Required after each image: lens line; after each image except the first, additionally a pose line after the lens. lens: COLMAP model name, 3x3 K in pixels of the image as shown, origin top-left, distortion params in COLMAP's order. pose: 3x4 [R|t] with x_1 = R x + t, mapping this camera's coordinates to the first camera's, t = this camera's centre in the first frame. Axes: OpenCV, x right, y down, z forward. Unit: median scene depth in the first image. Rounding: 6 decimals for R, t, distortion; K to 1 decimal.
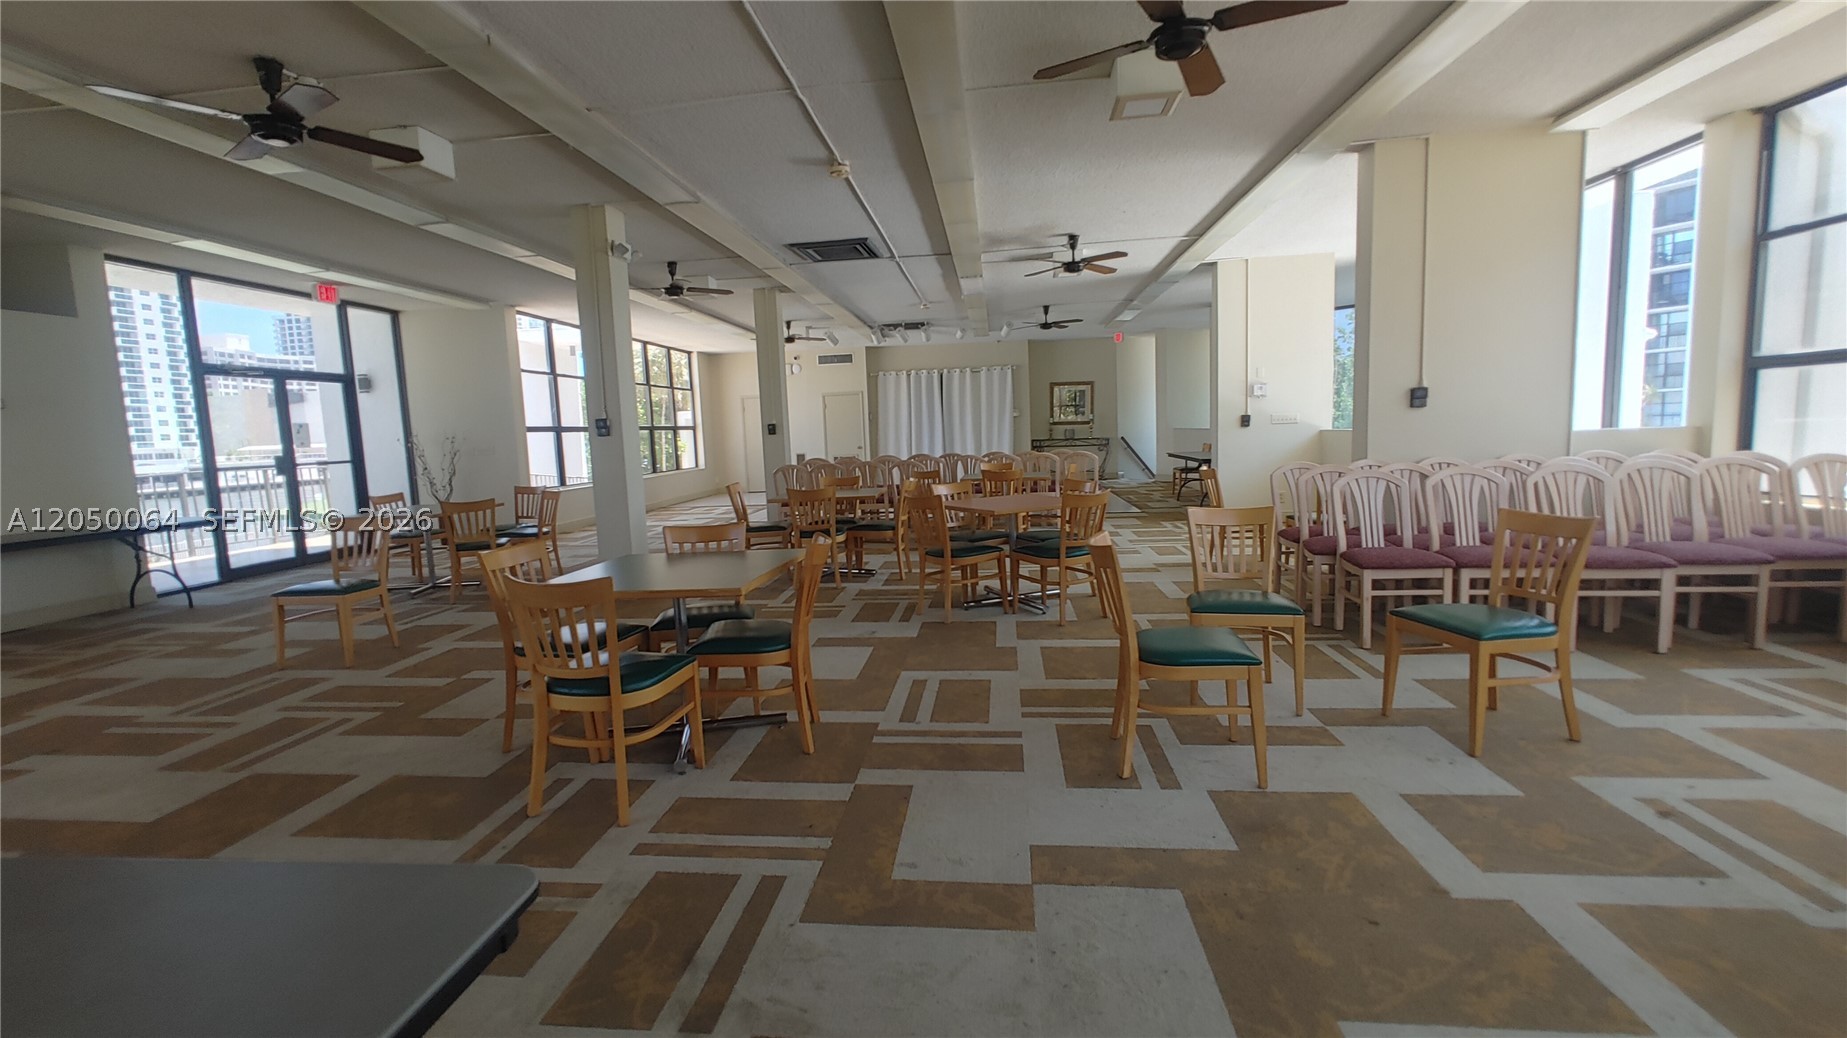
lens RADIAL K [[796.4, 0, 926.7], [0, 796.4, 510.1], [0, 0, 1]] dist [0.003437, 0.001799]
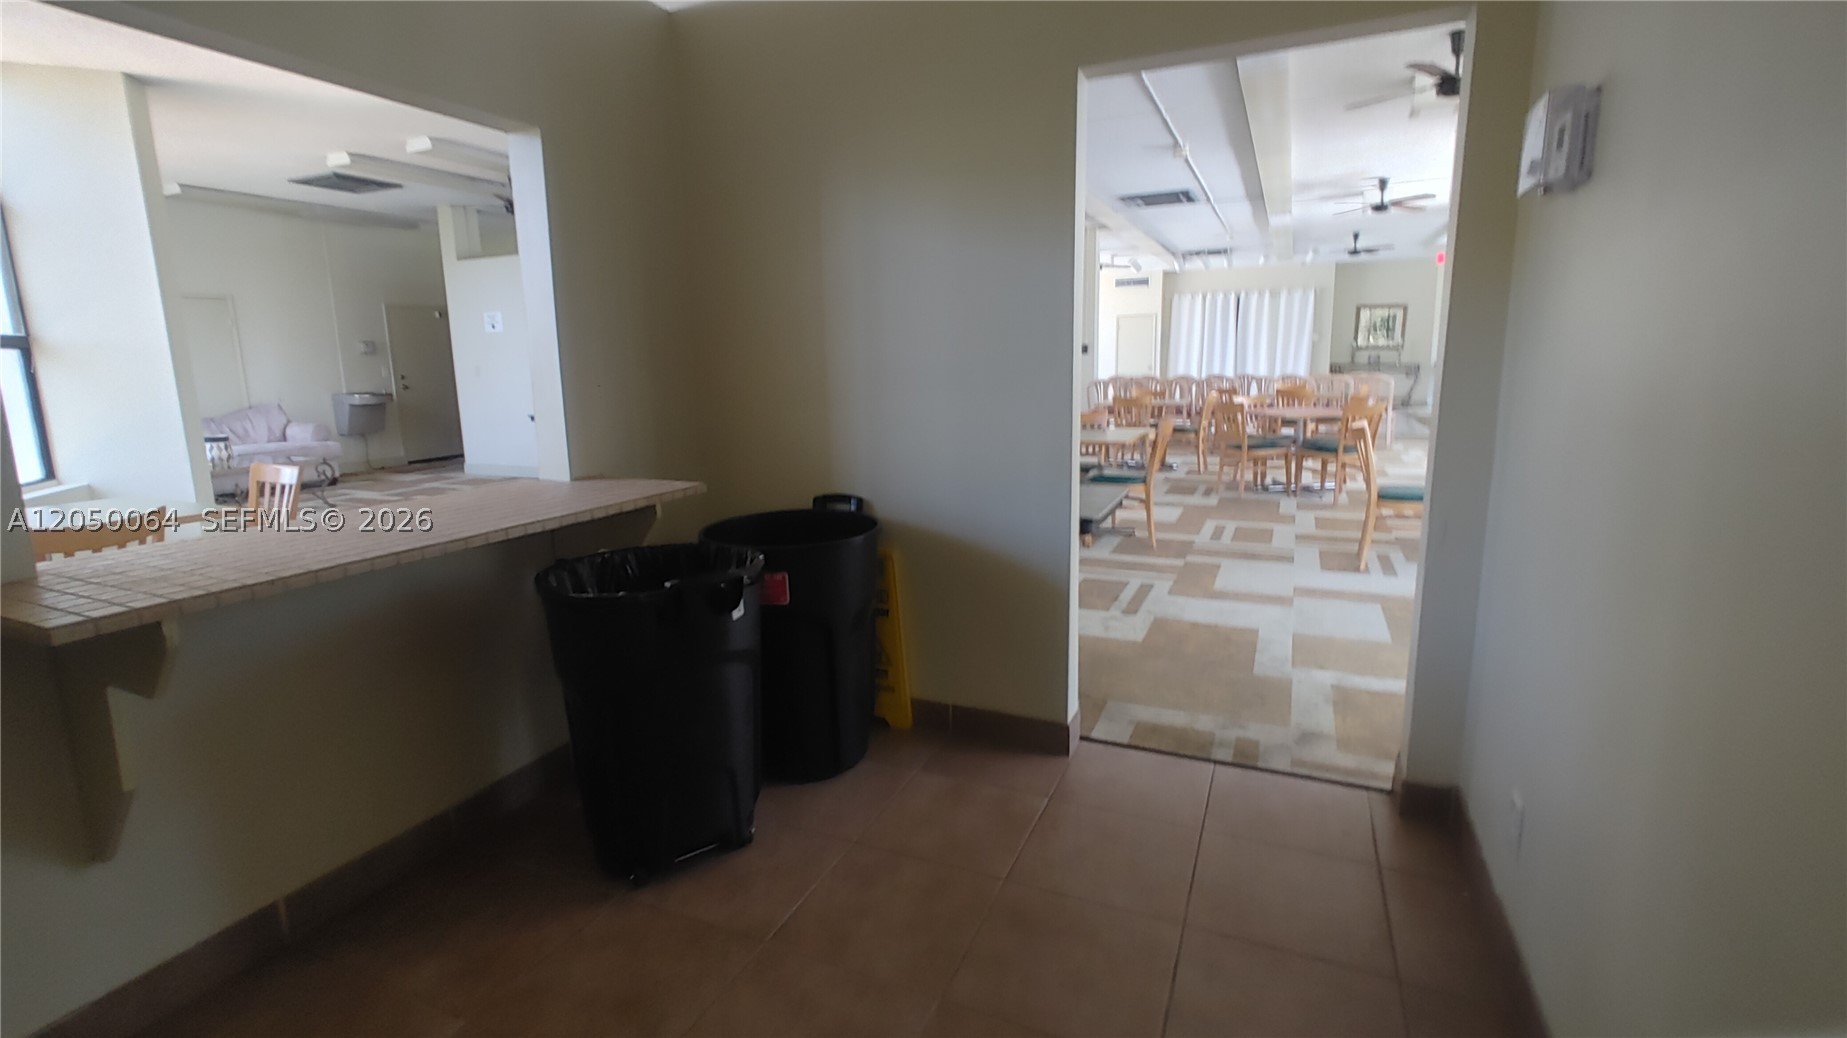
lens RADIAL K [[796.4, 0, 928.2], [0, 796.4, 488.3], [0, 0, 1]] dist [0.003437, 0.001799]
pose [[0.943757, 0.075190, -0.321978, -0.028720], [-0.051464, 0.995337, 0.081587, 0.030987], [0.326611, -0.060428, 0.943225, -0.315891]]
